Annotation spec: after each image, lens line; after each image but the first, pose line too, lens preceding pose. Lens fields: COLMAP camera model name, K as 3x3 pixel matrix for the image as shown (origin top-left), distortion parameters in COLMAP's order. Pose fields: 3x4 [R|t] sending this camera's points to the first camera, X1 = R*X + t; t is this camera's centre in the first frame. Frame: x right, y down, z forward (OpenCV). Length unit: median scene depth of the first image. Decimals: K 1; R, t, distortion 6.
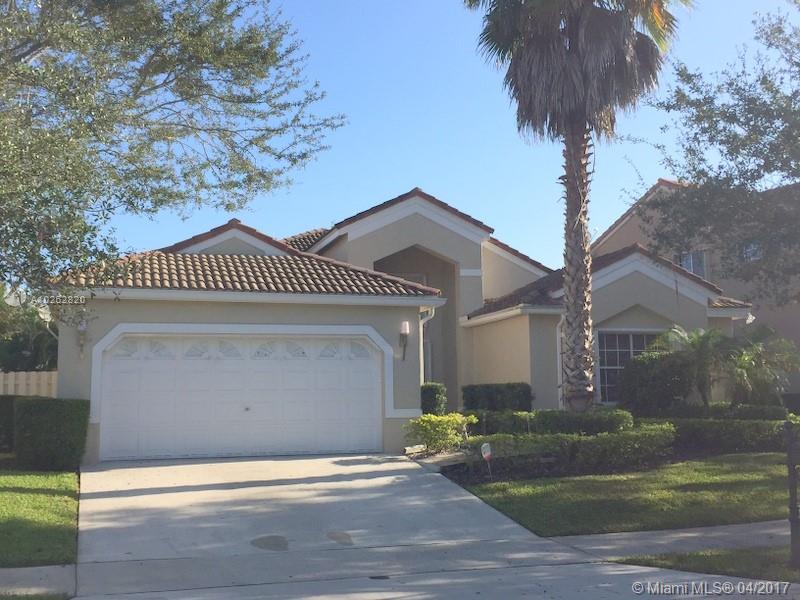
lens RADIAL K [[953.9, 0, 402.5], [0, 953.9, 300.3], [0, 0, 1]] dist [0.058691, 0.000000]
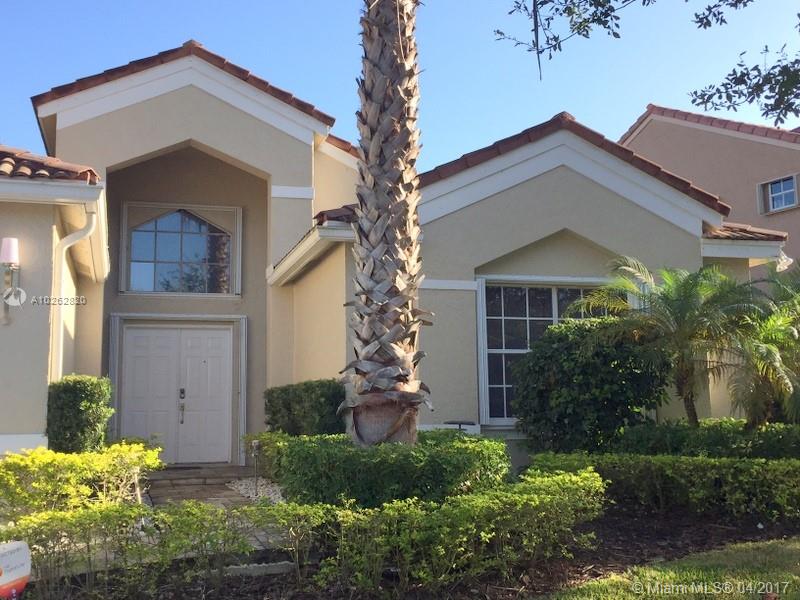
lens RADIAL K [[953.9, 0, 396.7], [0, 953.9, 299.7], [0, 0, 1]] dist [0.058691, 0.000000]
pose [[0.999648, -0.001076, -0.026493, 0.190359], [0.000632, 0.999859, -0.016763, 0.057626], [0.026508, 0.016740, 0.999508, 0.543815]]
